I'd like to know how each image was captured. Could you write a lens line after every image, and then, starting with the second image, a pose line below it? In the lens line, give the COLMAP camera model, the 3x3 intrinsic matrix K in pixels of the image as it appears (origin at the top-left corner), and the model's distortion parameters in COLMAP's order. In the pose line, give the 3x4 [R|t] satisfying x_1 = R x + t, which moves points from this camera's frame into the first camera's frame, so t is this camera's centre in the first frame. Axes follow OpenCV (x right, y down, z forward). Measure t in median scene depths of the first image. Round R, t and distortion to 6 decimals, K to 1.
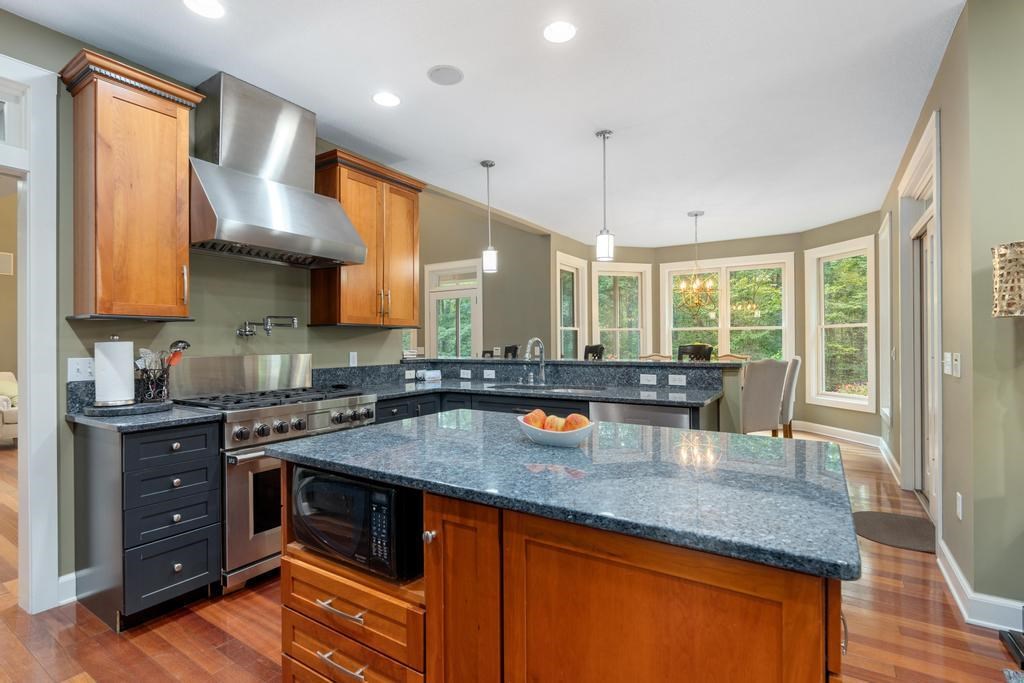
lens RADIAL K [[482.7, 0, 512.4], [0, 482.7, 342.0], [0, 0, 1]] dist [-0.000960, -0.000274]
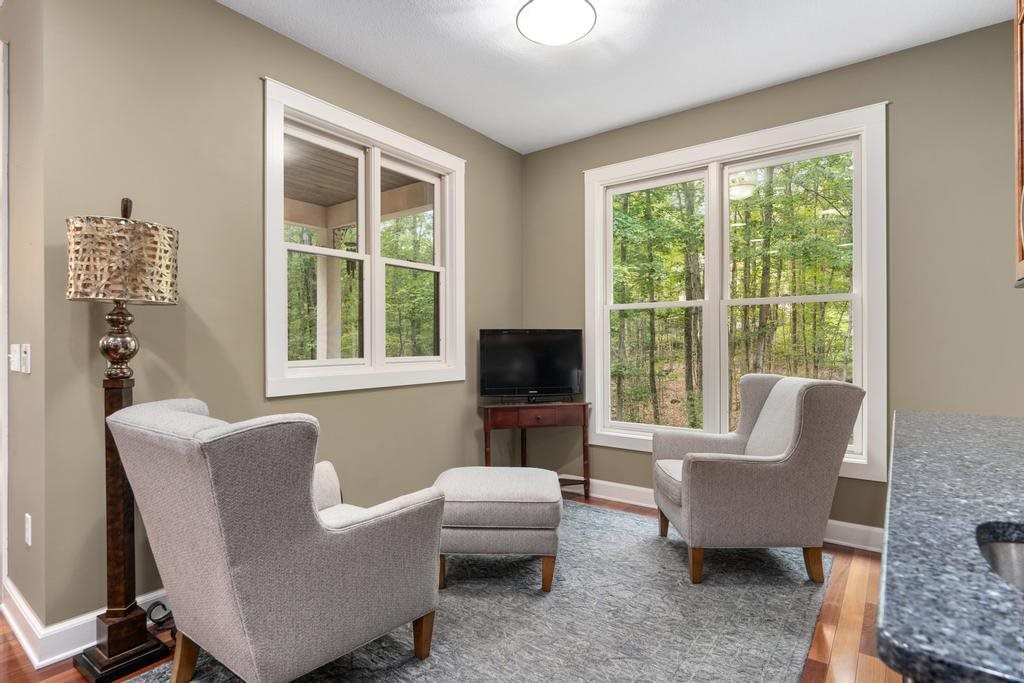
lens RADIAL K [[514.8, 0, 511.4], [0, 514.8, 341.6], [0, 0, 1]] dist [-0.003524, -0.001903]
pose [[0.072502, 0.005955, 0.997350, 0.144575], [-0.001574, 0.999982, -0.005856, 0.029172], [-0.997367, -0.001145, 0.072510, 0.145921]]
